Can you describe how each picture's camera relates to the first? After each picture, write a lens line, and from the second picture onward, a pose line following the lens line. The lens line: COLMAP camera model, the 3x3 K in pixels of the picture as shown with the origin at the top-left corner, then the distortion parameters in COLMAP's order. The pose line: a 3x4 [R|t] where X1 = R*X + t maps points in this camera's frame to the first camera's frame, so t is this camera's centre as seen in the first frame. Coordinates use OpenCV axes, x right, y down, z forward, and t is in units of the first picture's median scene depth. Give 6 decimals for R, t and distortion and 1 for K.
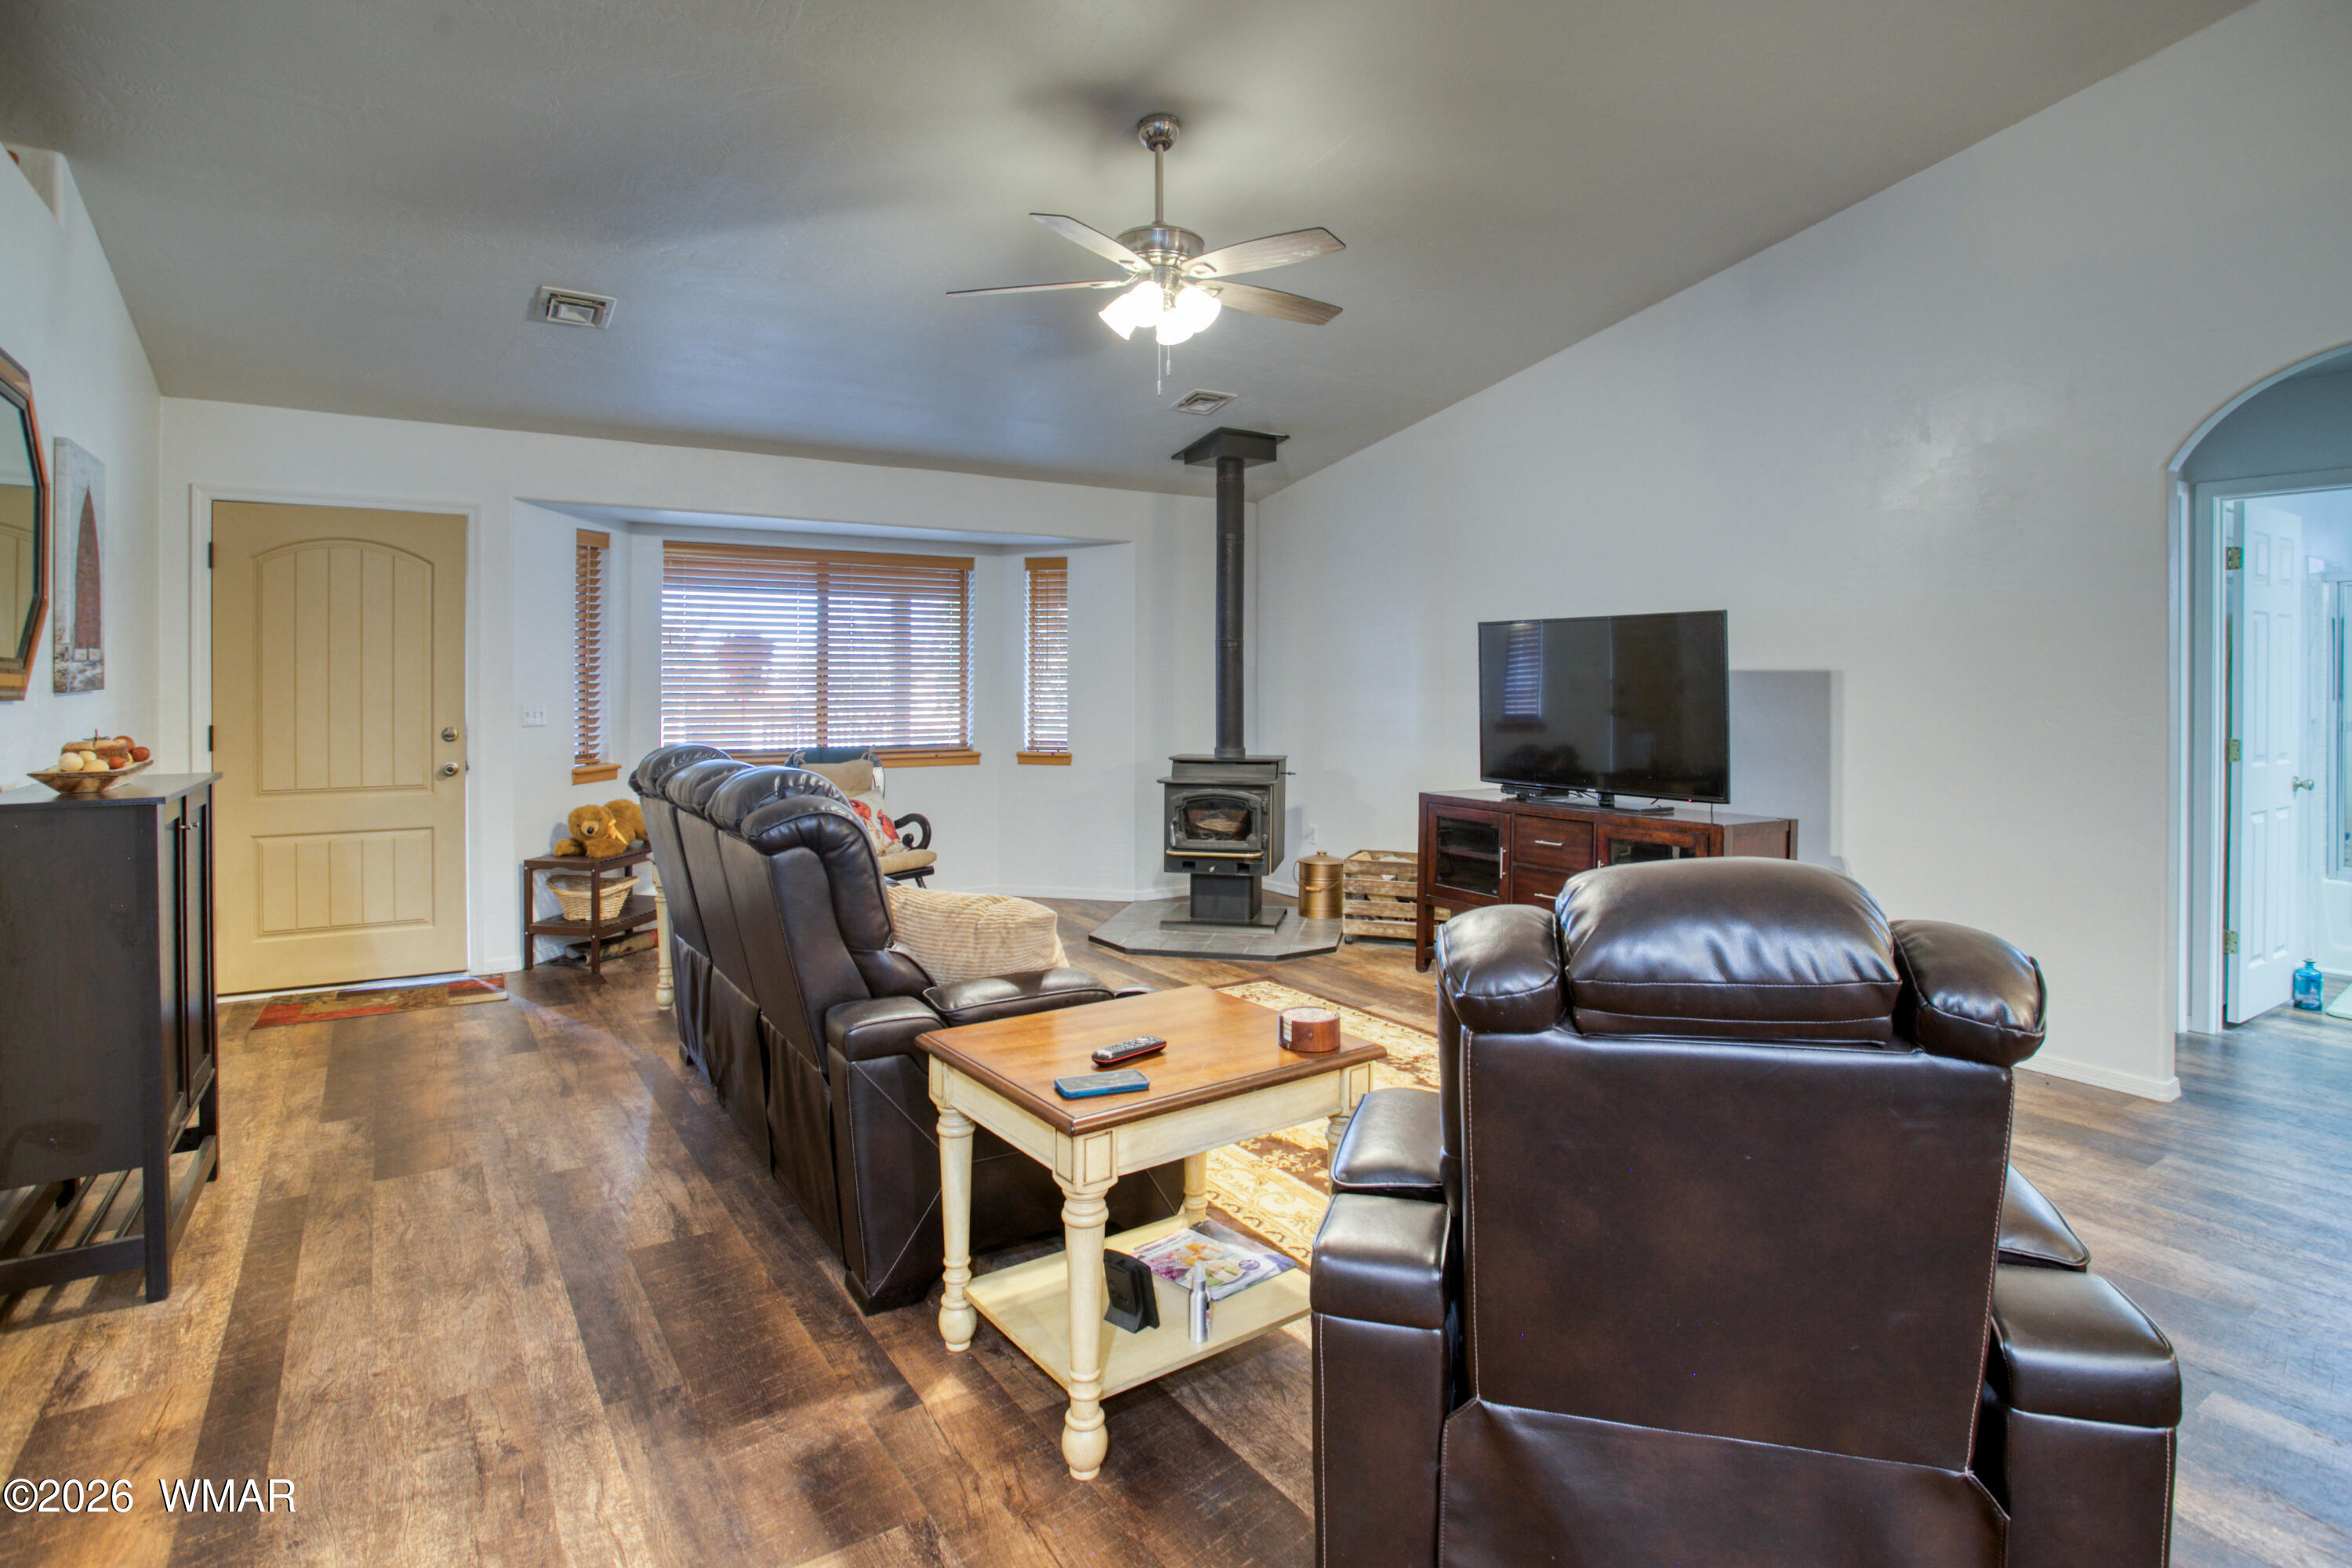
lens RADIAL K [[1228.5, 0, 1184.3], [0, 1228.5, 680.2], [0, 0, 1]] dist [-0.069094, 0.030038]
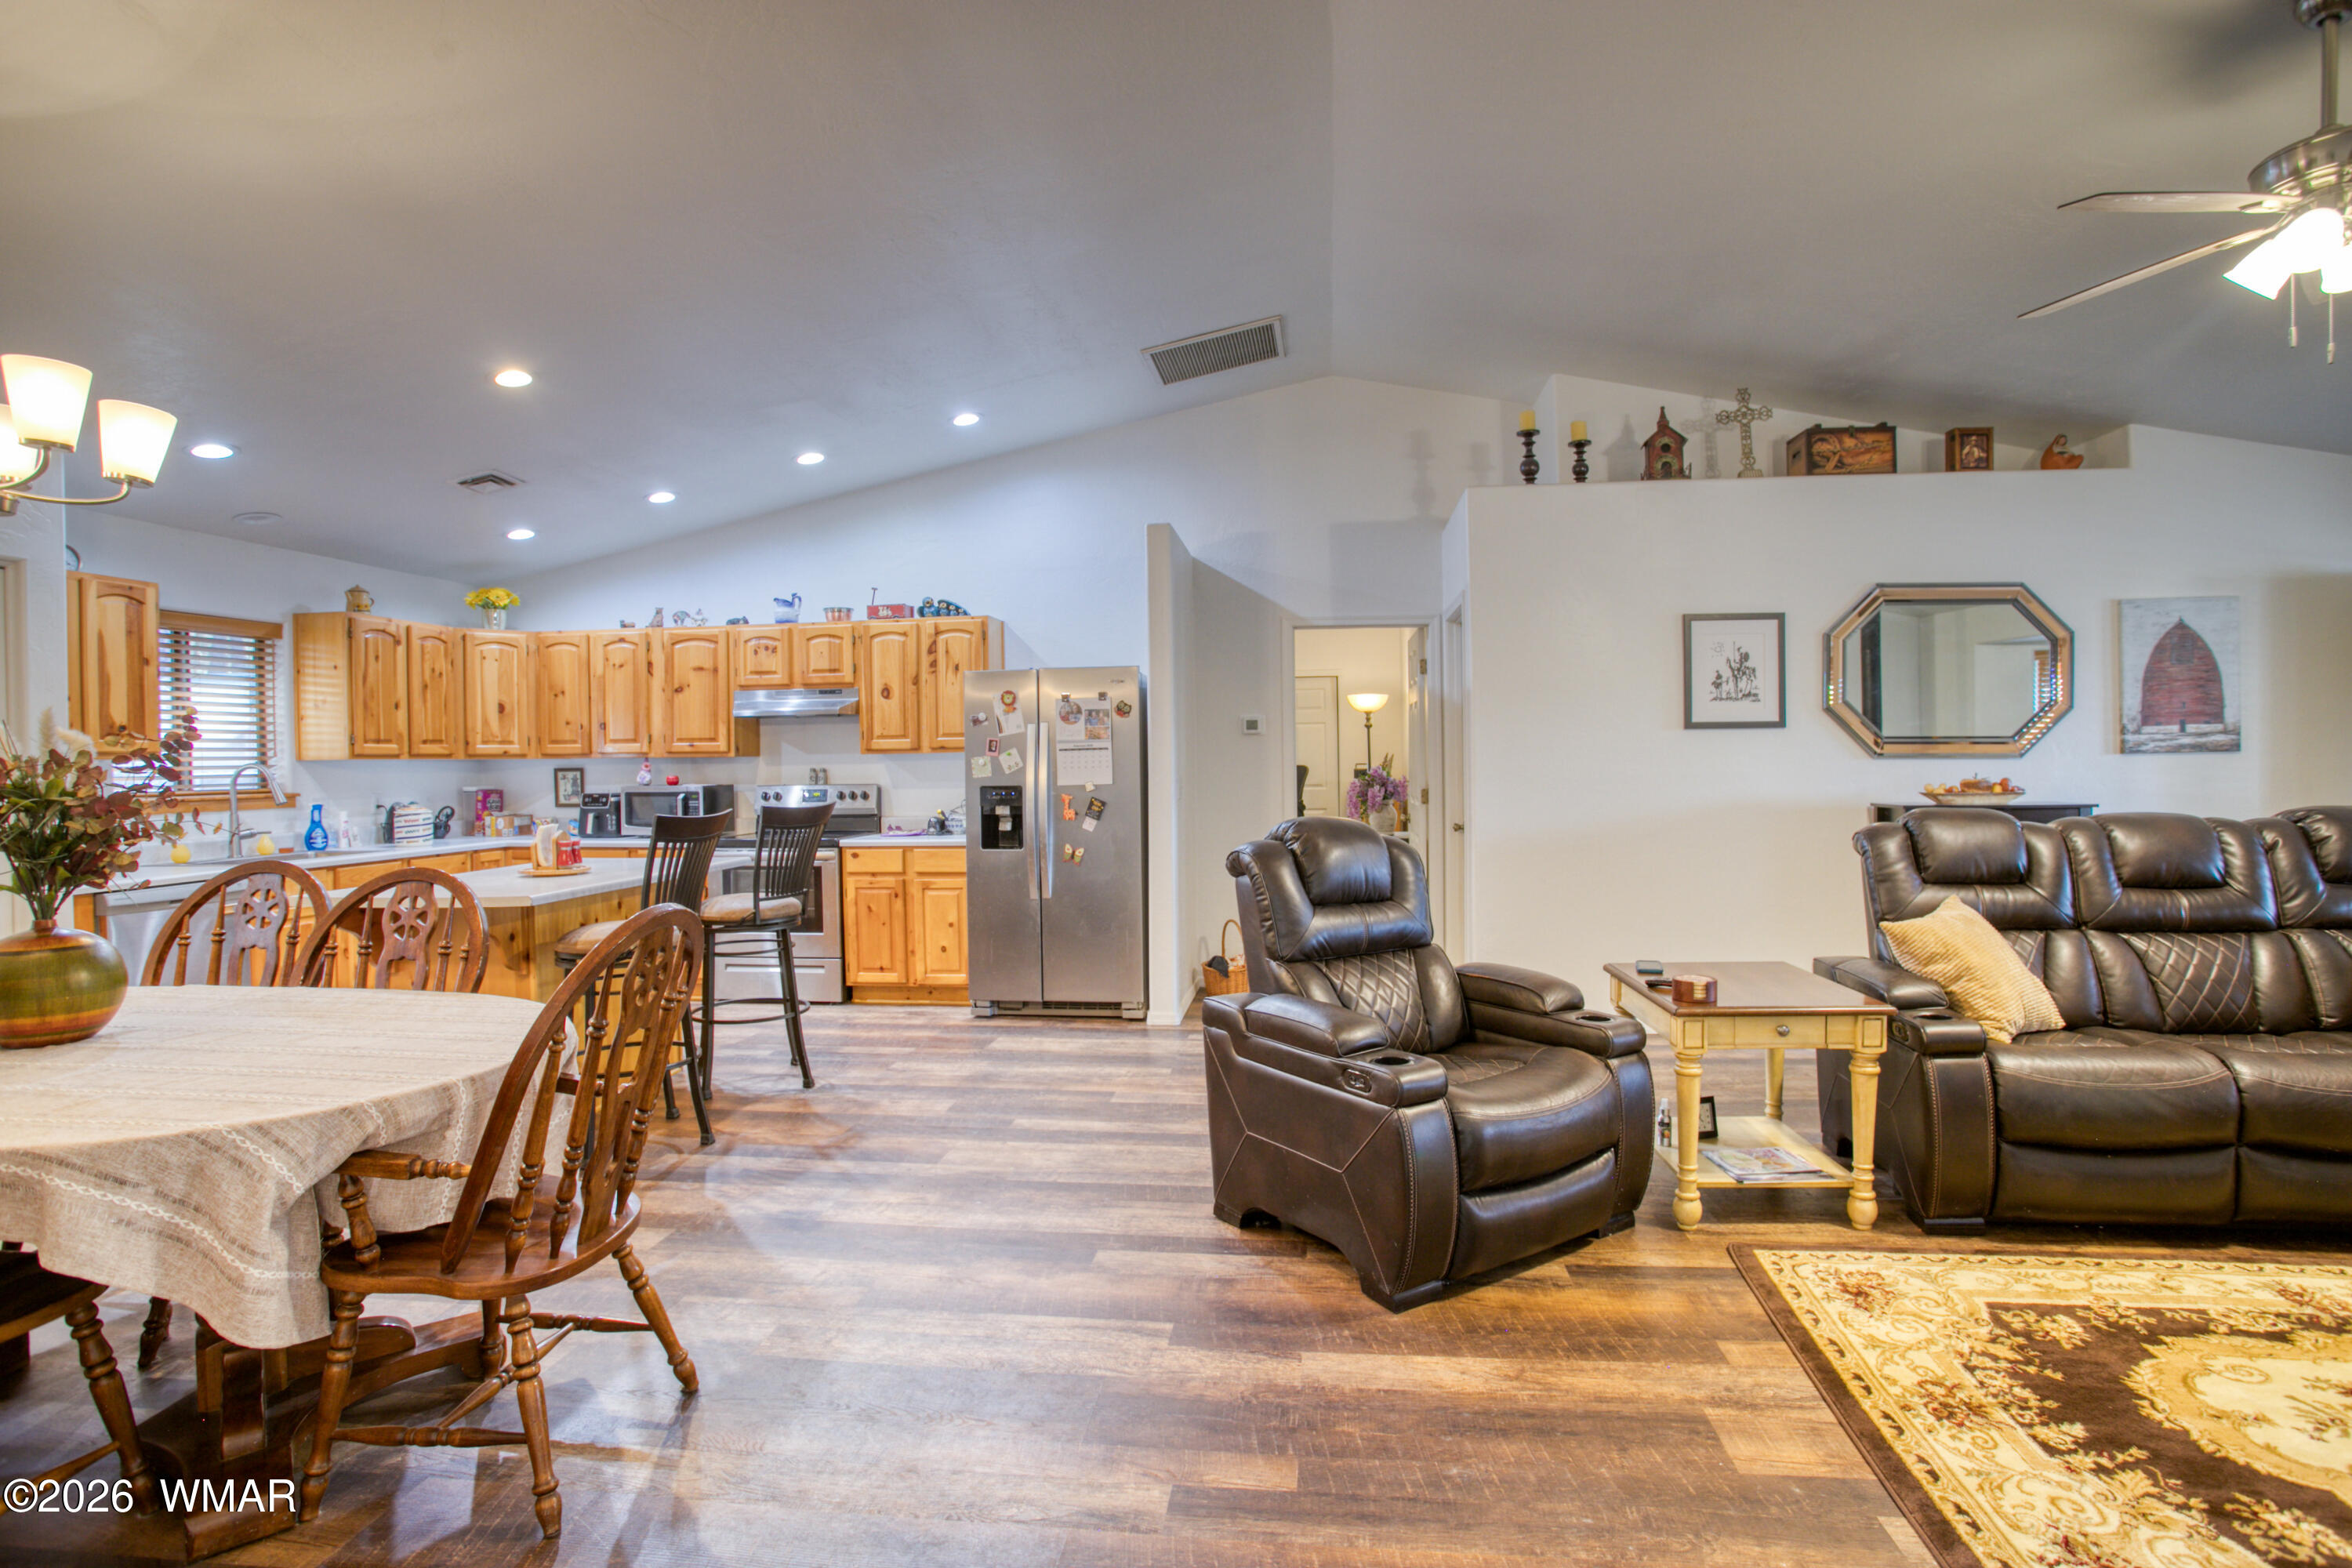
lens RADIAL K [[1183.7, 0, 1196.6], [0, 1183.7, 775.8], [0, 0, 1]] dist [-0.079928, 0.040622]
pose [[-0.648511, 0.016190, -0.761033, 0.658100], [0.009435, 0.999868, 0.013231, 0.005039], [0.761147, 0.001400, -0.648578, 0.627974]]
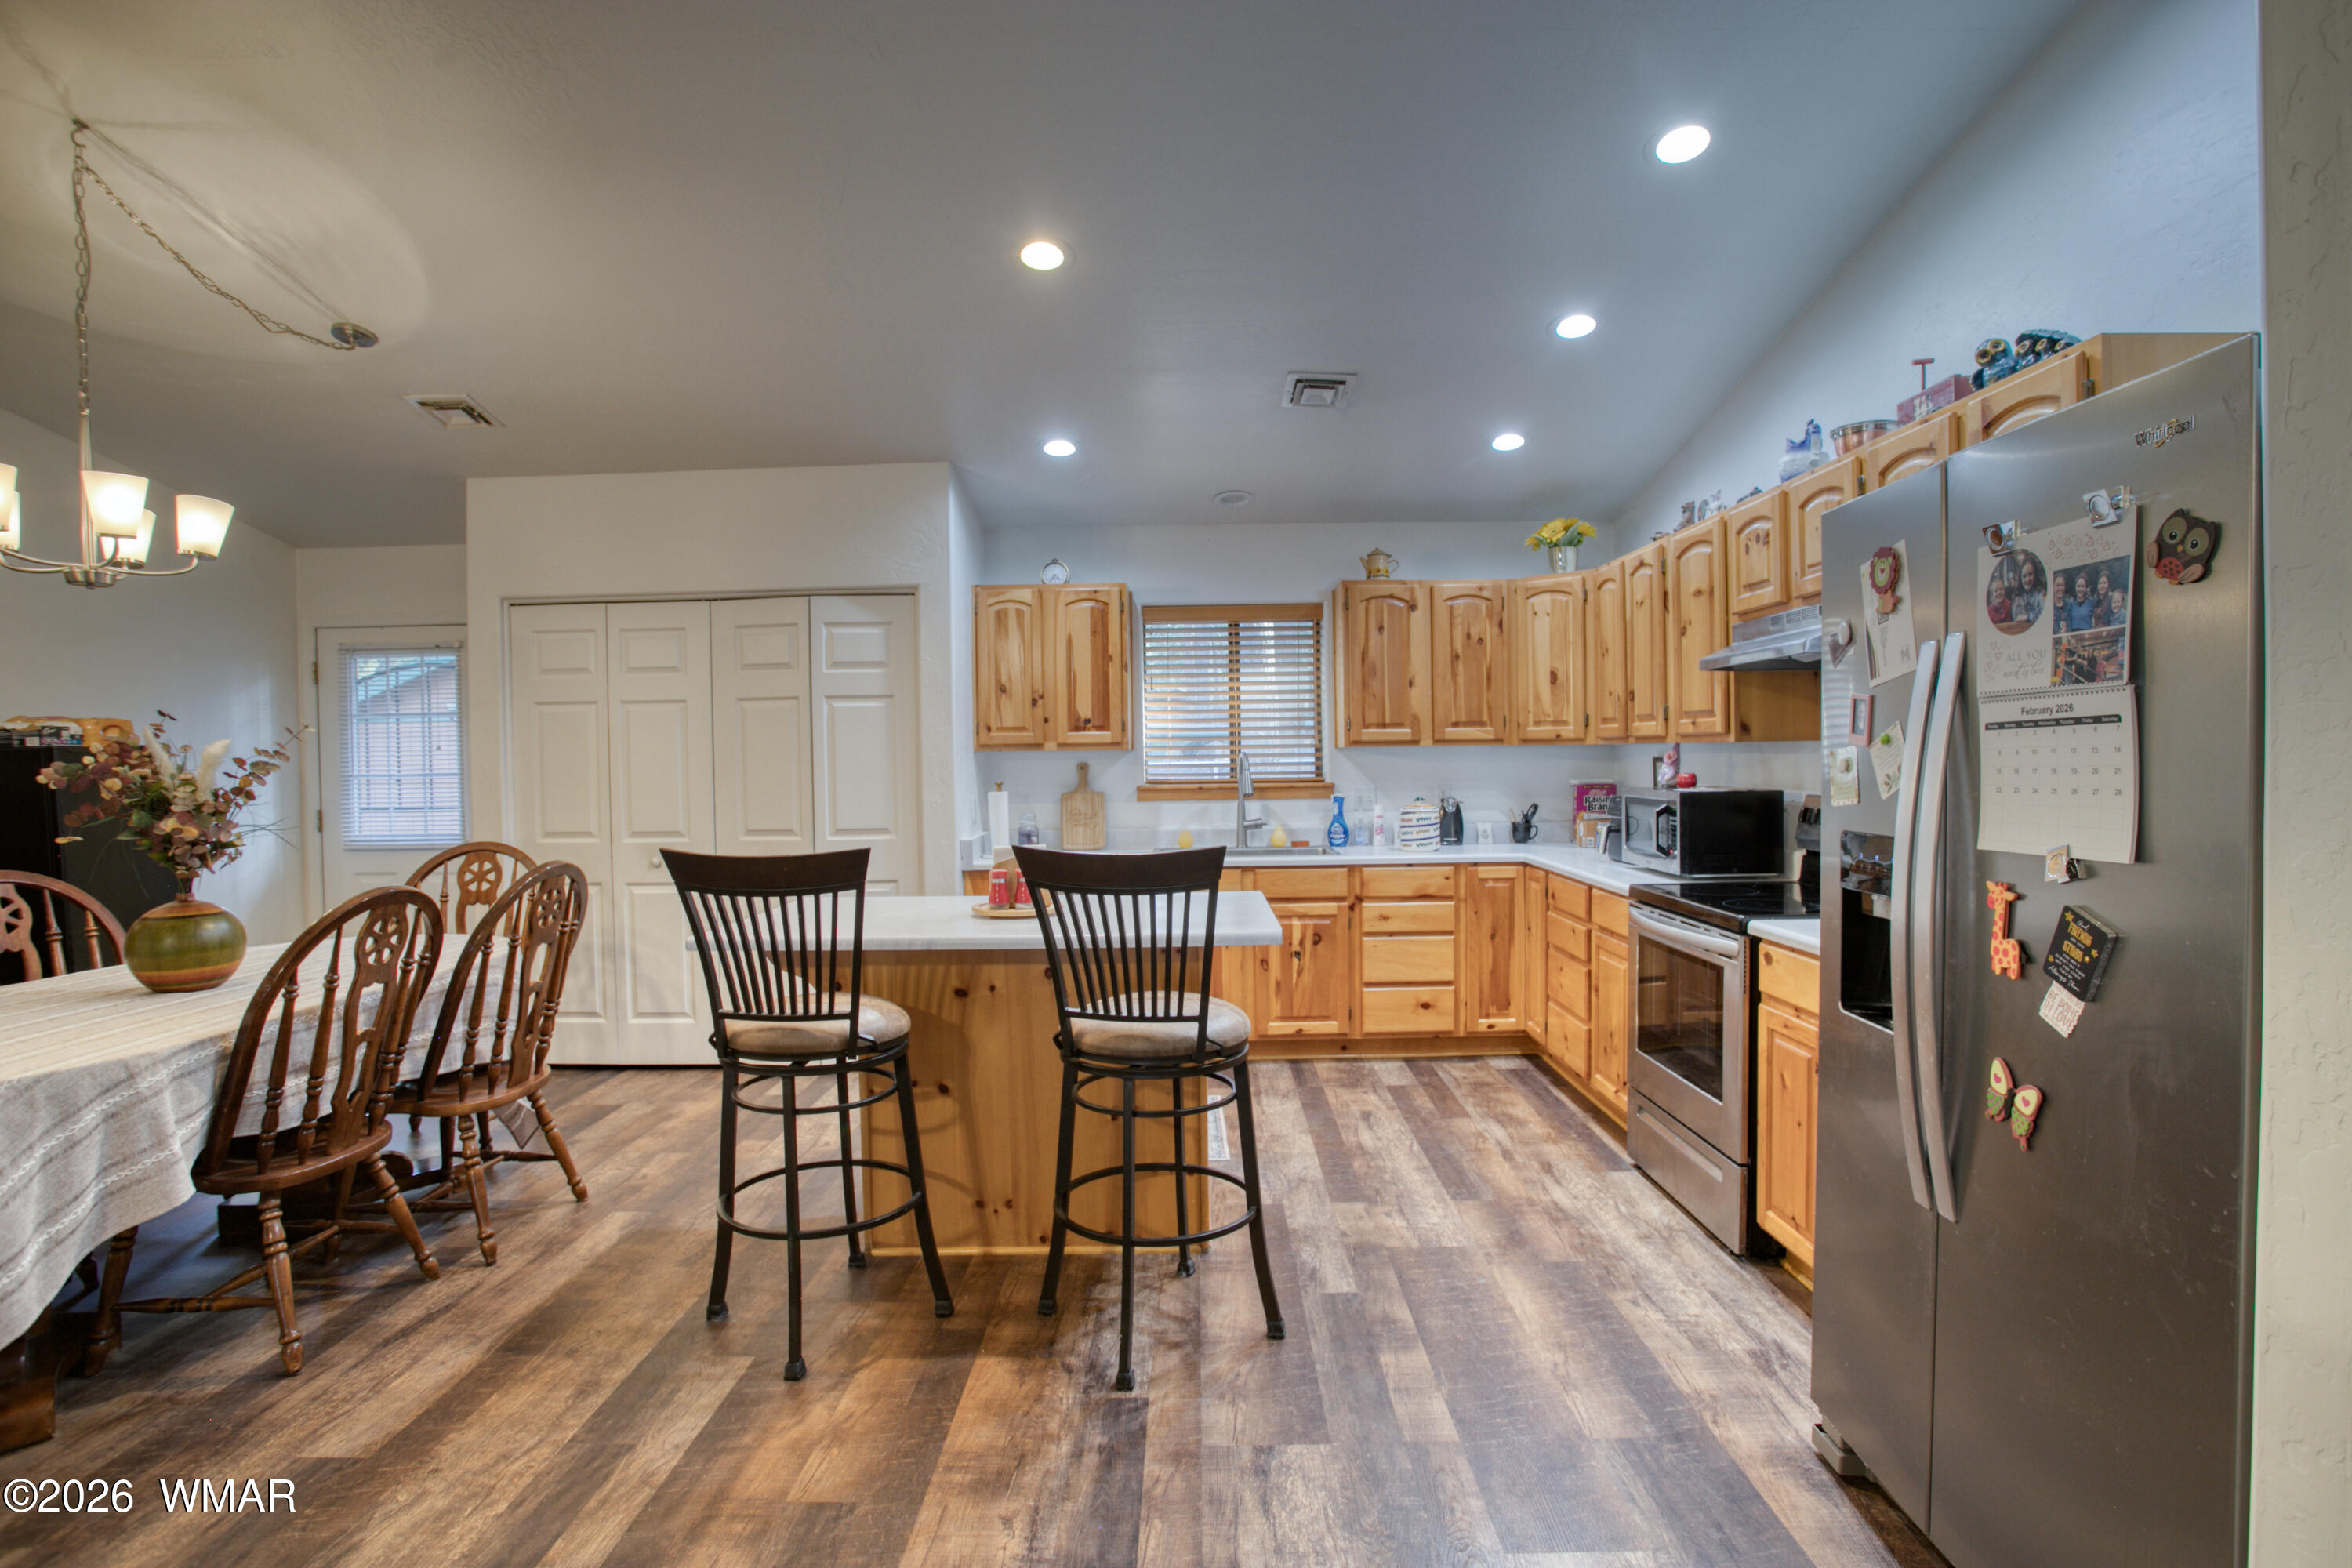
lens RADIAL K [[1144.9, 0, 1185.9], [0, 1144.9, 772.9], [0, 0, 1]] dist [-0.066581, 0.024148]
pose [[-0.825499, -0.000543, 0.564404, -0.079533], [0.011916, 0.999760, 0.018391, -0.001257], [-0.564278, 0.021907, -0.825294, 0.185980]]
